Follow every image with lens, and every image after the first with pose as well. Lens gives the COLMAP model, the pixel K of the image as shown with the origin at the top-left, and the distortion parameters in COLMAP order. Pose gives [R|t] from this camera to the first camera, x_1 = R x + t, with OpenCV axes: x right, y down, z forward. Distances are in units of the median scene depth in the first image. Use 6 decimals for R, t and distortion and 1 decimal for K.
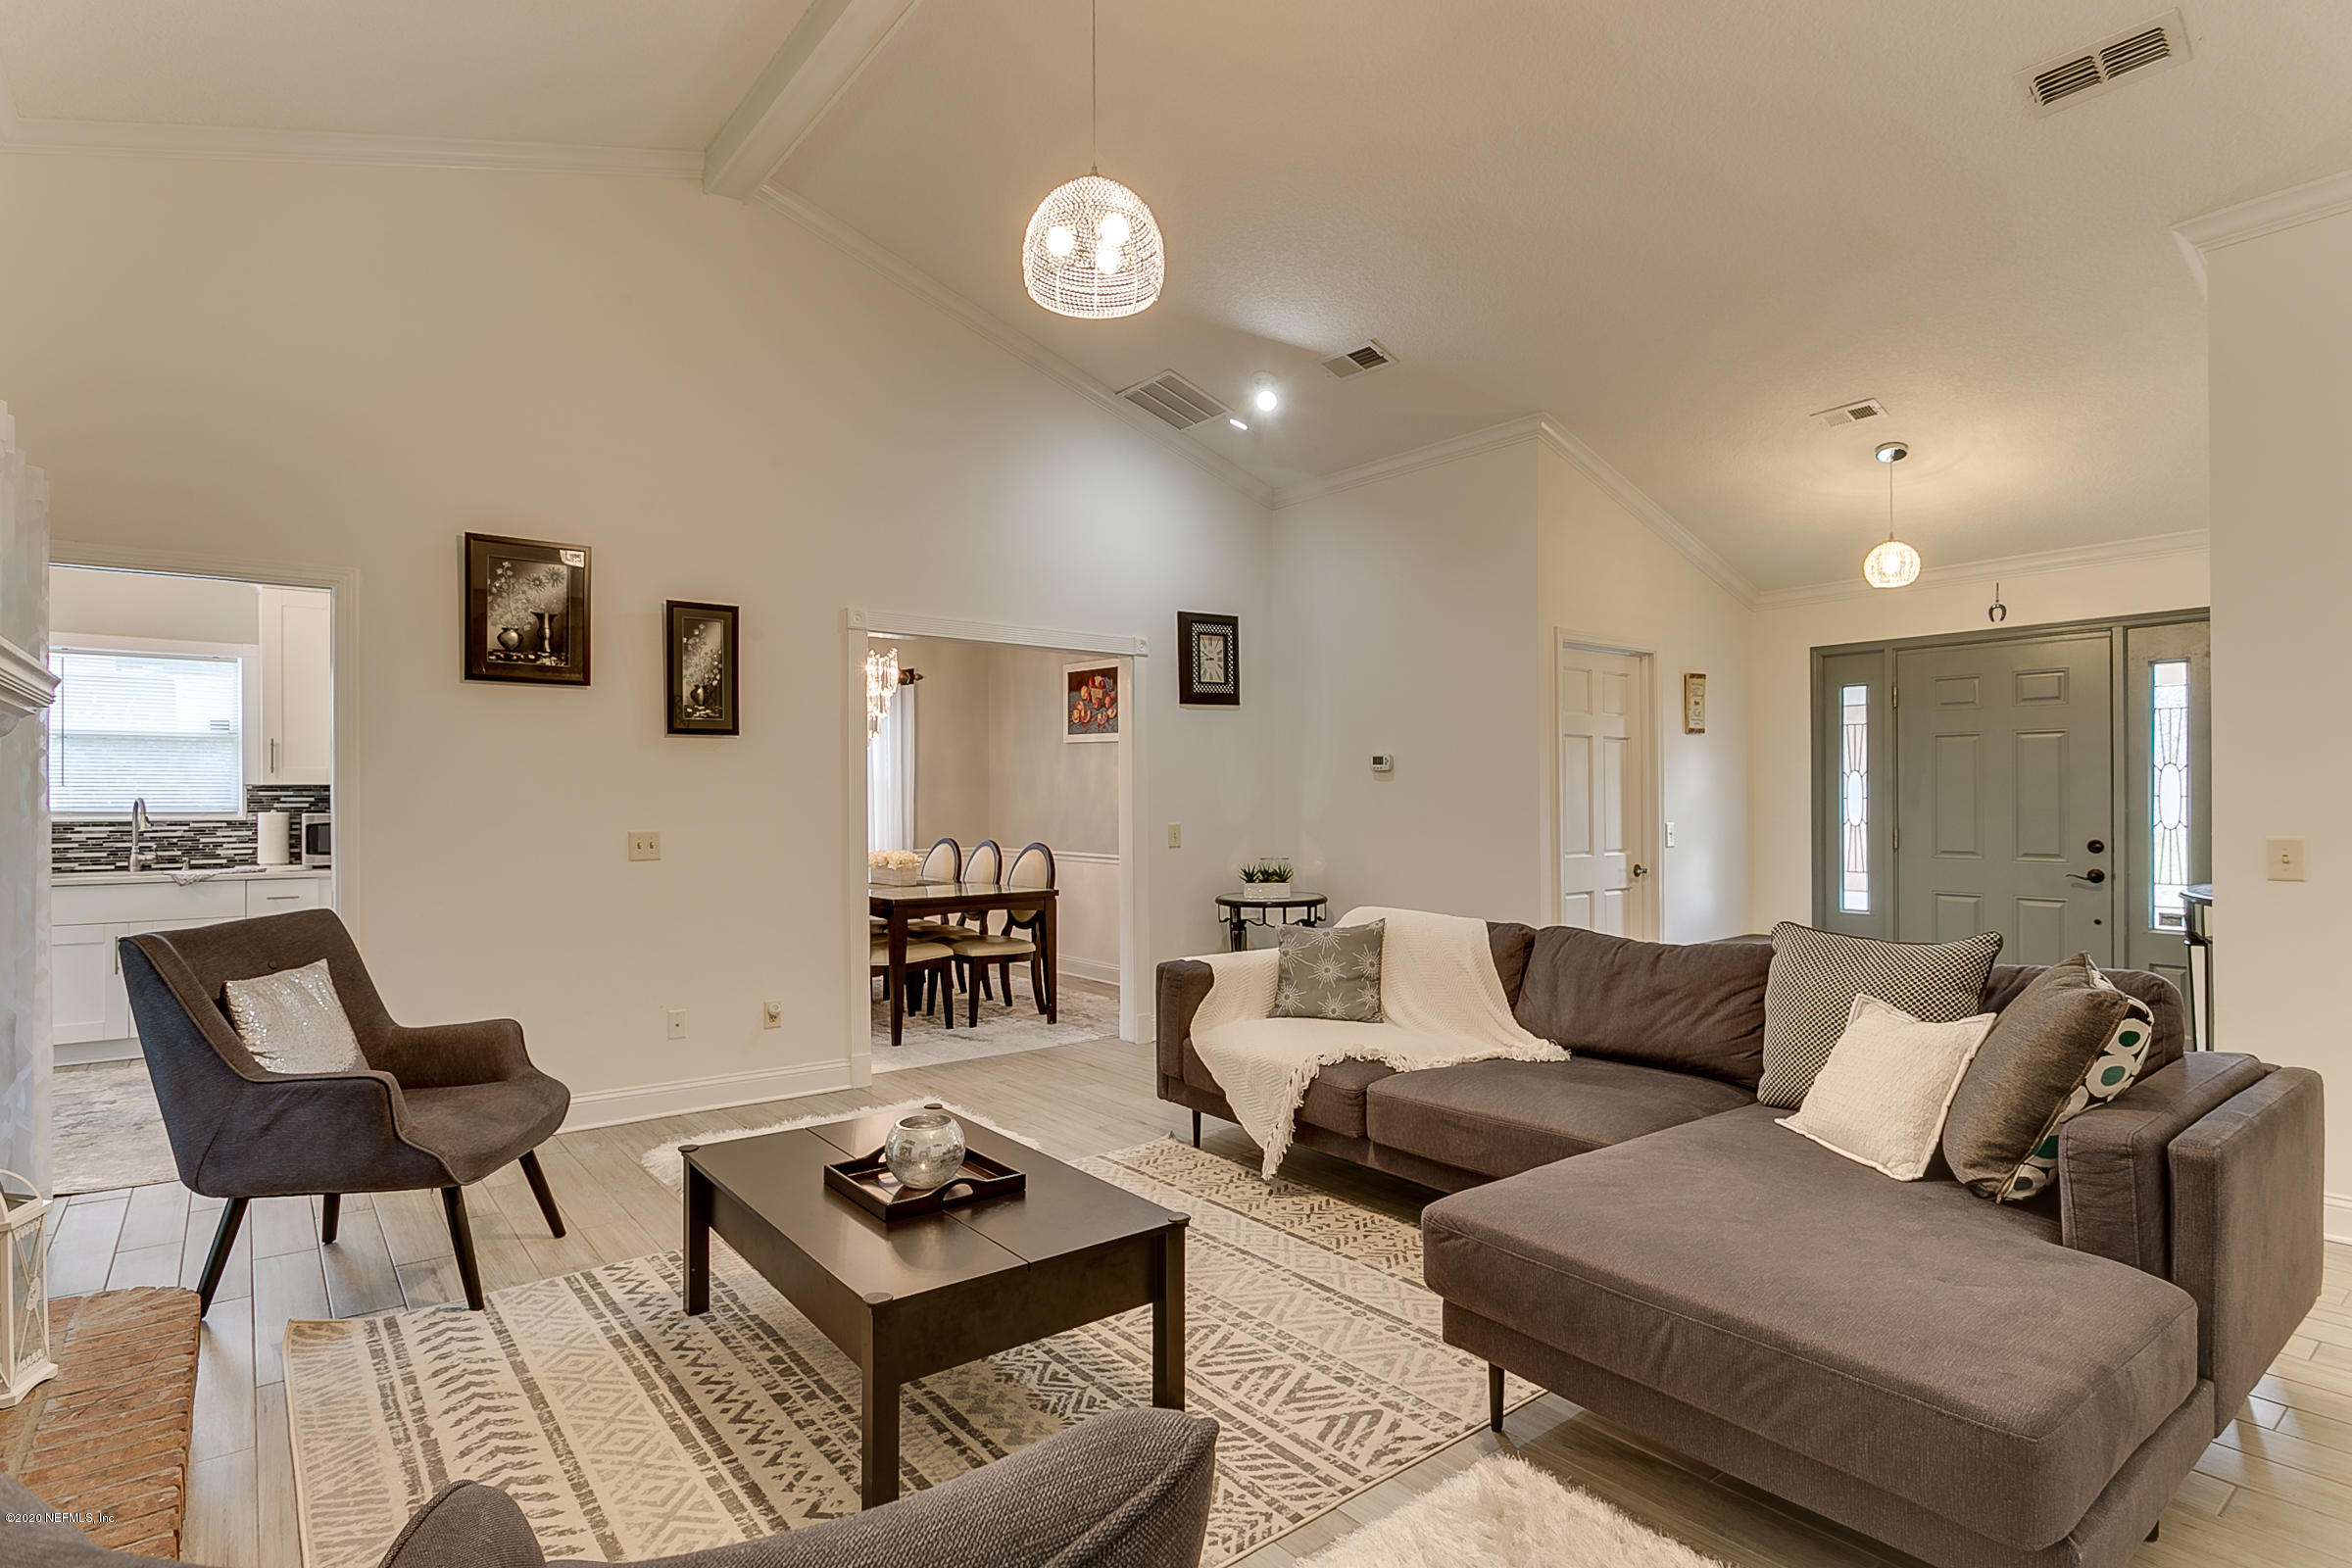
lens RADIAL K [[1172.7, 0, 1162.6], [0, 1172.7, 794.7], [0, 0, 1]] dist [-0.002286, 0.001238]
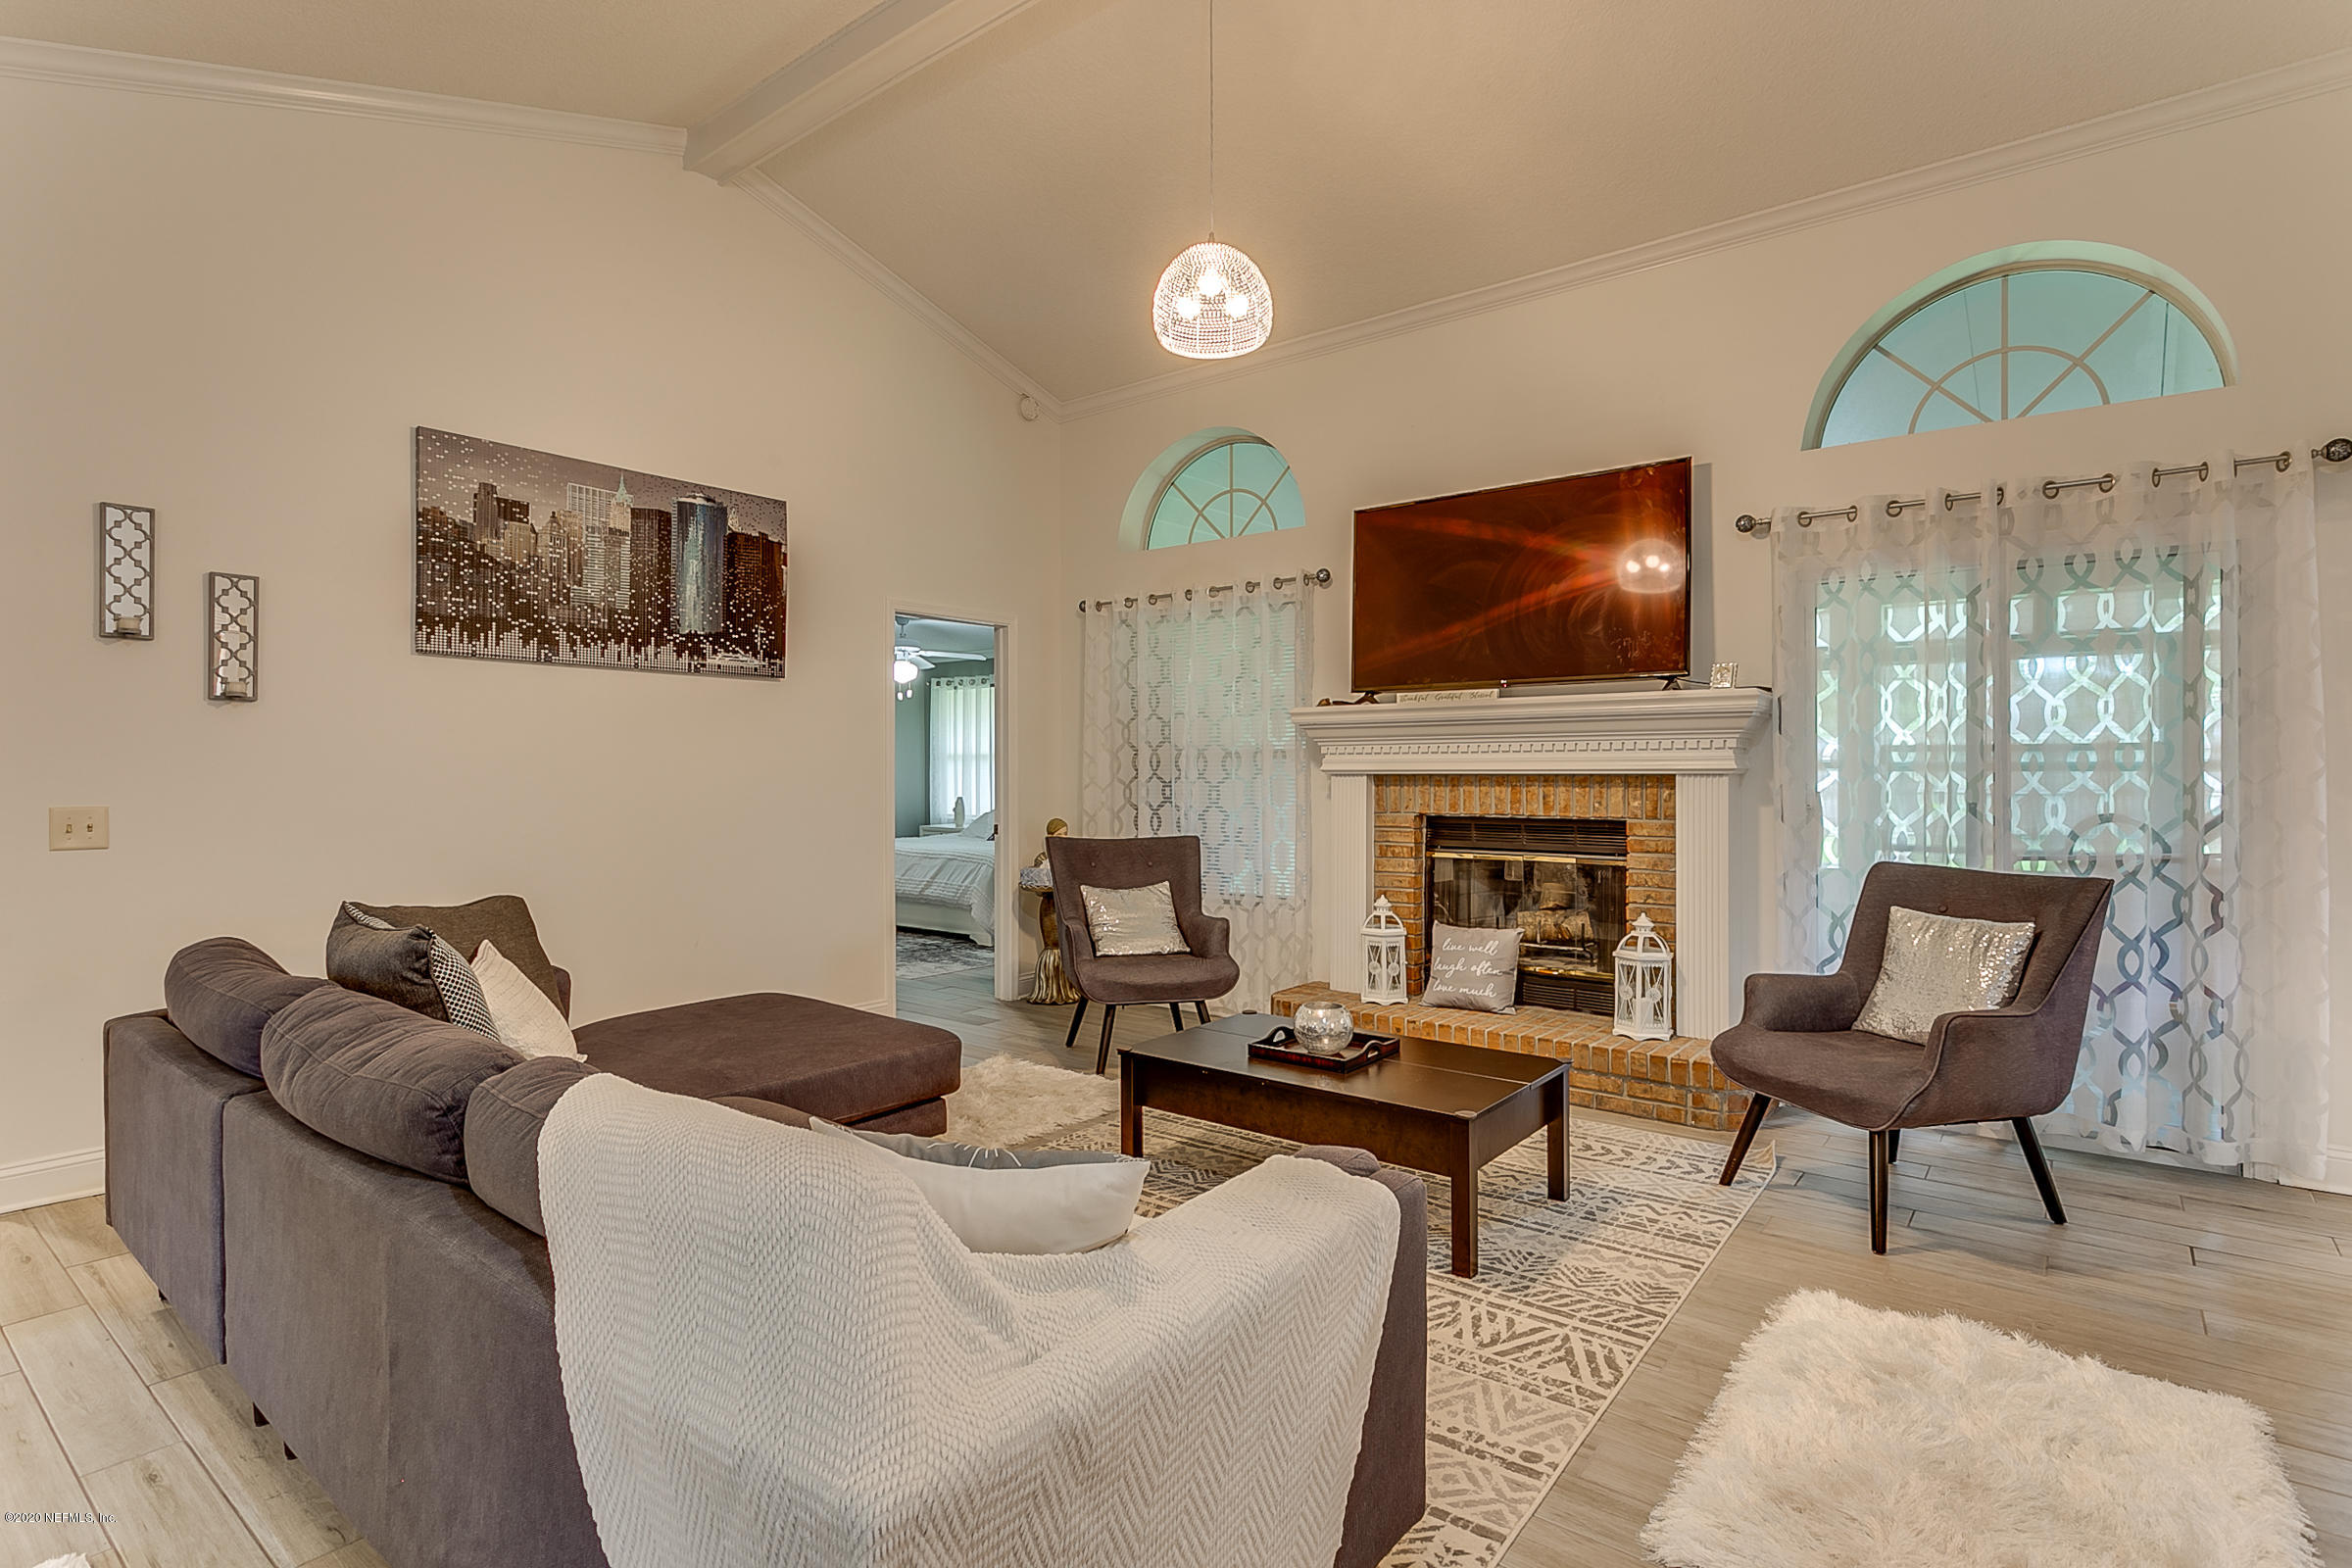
lens RADIAL K [[1172.7, 0, 1178.2], [0, 1172.7, 774.9], [0, 0, 1]] dist [-0.002286, 0.001238]
pose [[-0.971834, 0.006106, -0.235589, 0.189663], [0.006394, 0.999979, -0.000457, 0.010348], [0.235582, -0.001950, -0.971853, 1.580032]]
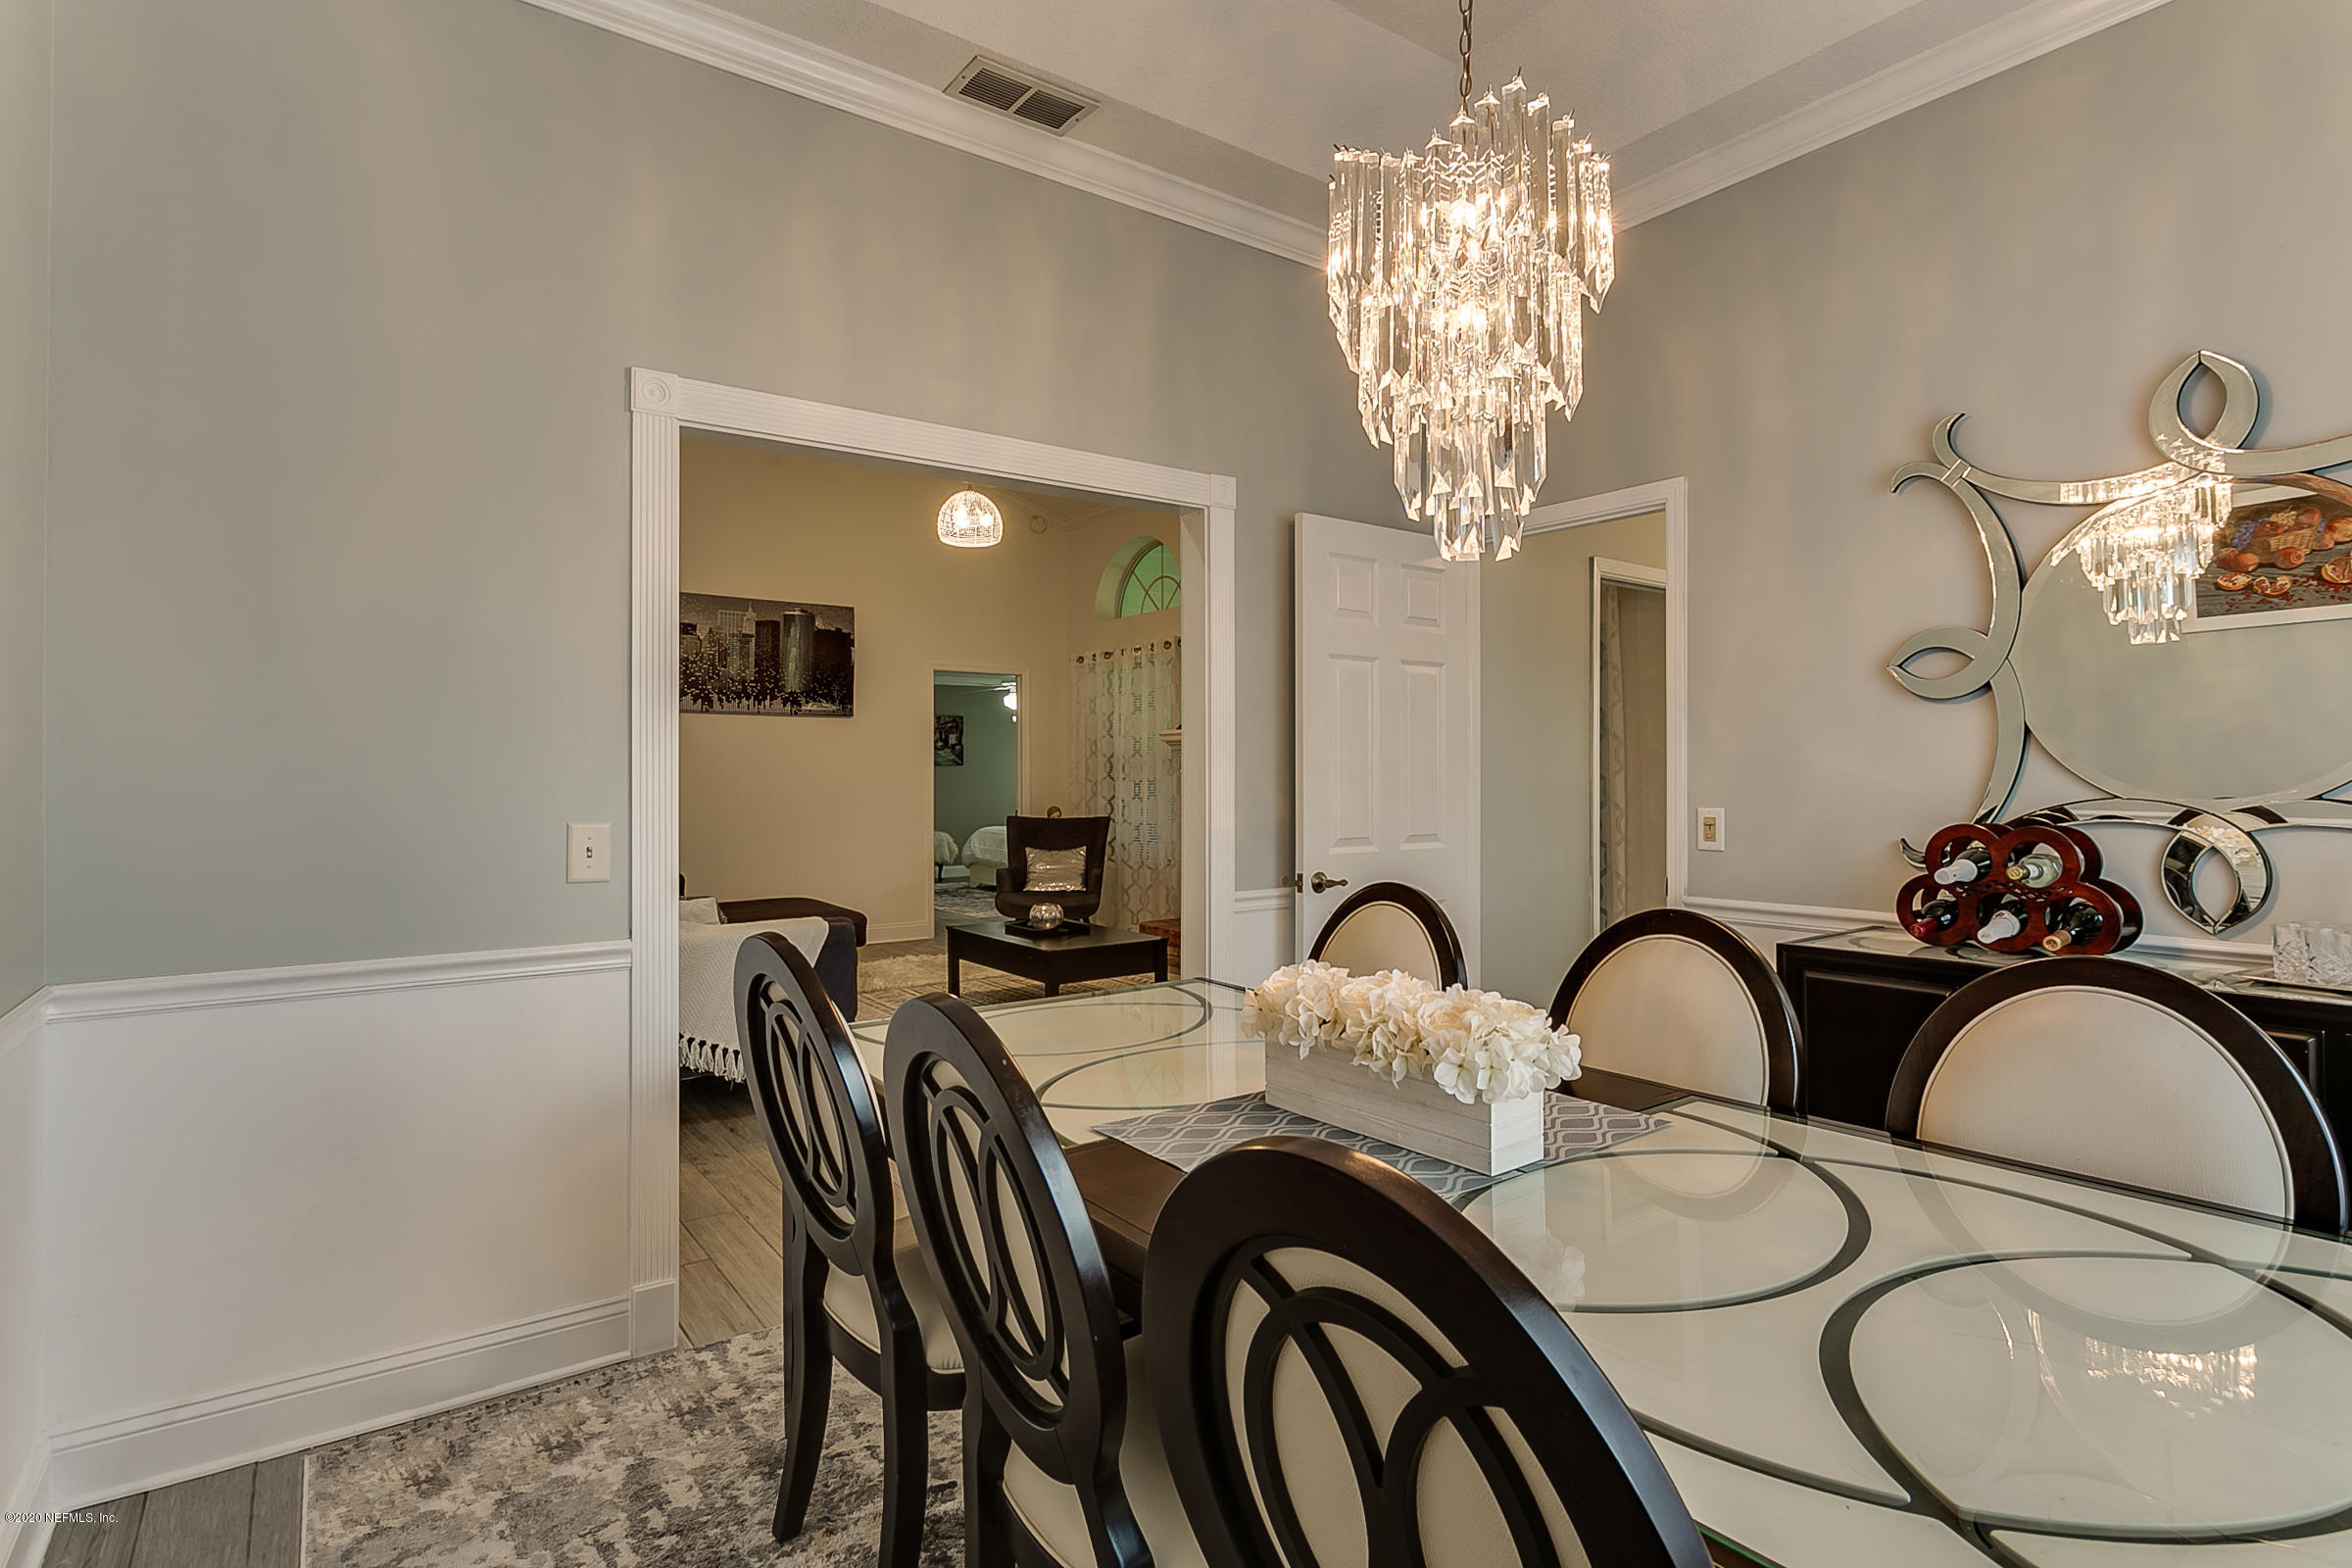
lens RADIAL K [[1172.7, 0, 1177.3], [0, 1172.7, 781.7], [0, 0, 1]] dist [-0.002286, 0.001238]
pose [[-0.998911, 0.006300, 0.046238, -0.416752], [0.006082, 0.999970, -0.004850, 0.033438], [-0.046267, -0.004563, -0.998919, 2.353945]]
